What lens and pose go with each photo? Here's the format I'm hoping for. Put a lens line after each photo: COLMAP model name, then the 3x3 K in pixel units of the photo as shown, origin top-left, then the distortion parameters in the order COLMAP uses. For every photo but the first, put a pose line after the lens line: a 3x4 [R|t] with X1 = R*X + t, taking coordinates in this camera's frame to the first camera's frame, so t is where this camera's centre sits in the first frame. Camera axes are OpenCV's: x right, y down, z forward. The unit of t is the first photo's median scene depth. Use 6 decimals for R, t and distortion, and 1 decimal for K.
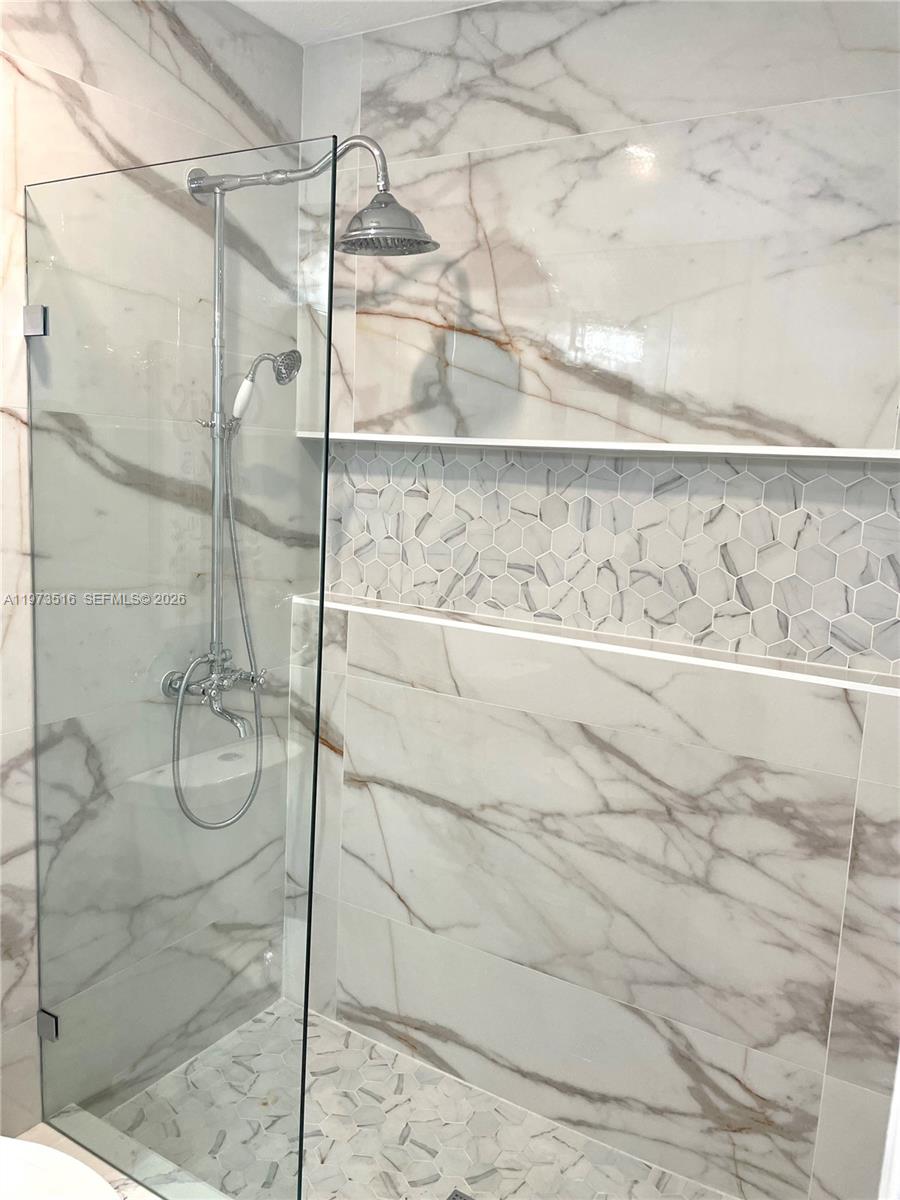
lens RADIAL K [[911.1, 0, 470.3], [0, 911.1, 594.6], [0, 0, 1]] dist [0.086364, -0.120912]
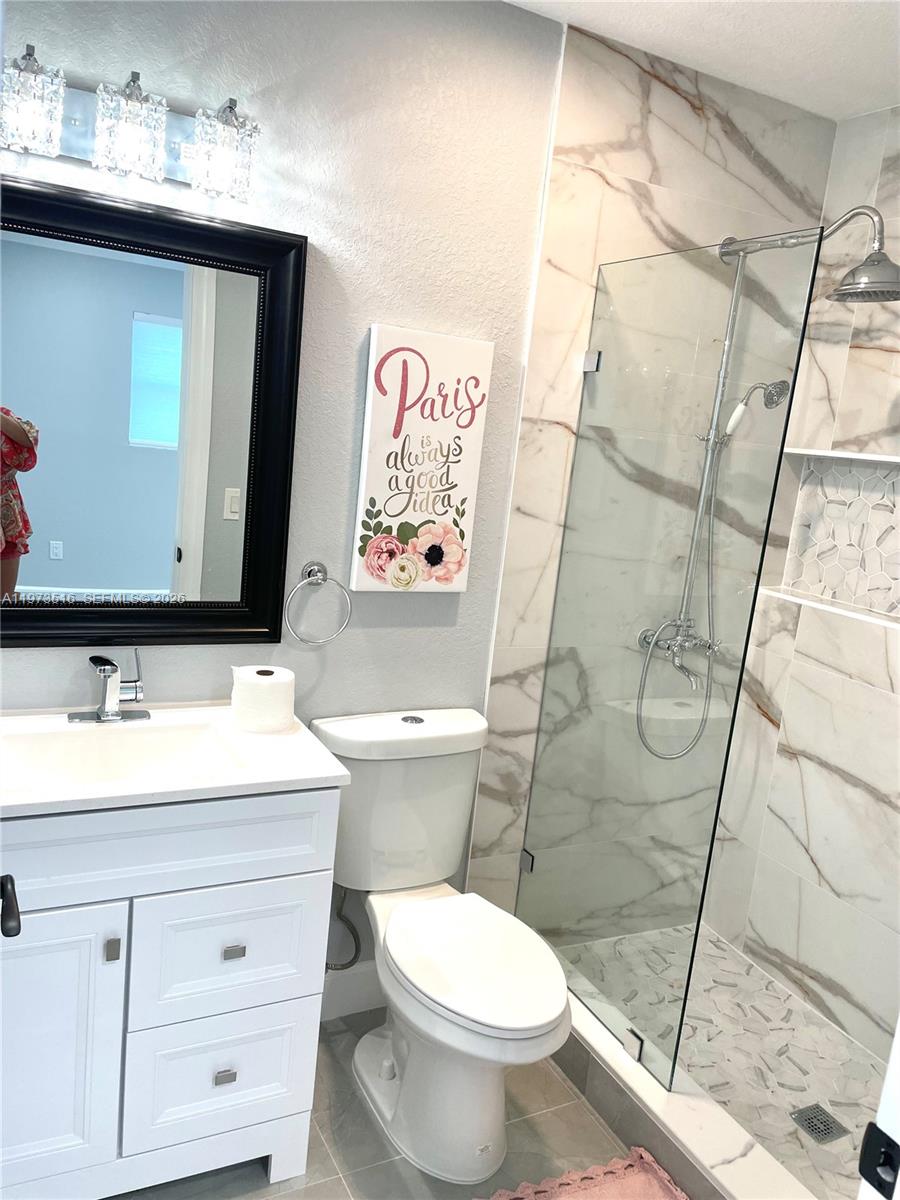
lens RADIAL K [[911.1, 0, 455.1], [0, 911.1, 593.0], [0, 0, 1]] dist [0.086364, -0.120912]
pose [[0.845140, 0.134410, -0.517370, 0.102300], [-0.141872, 0.989561, 0.025330, 0.039469], [0.515374, 0.051993, 0.855387, -0.234462]]
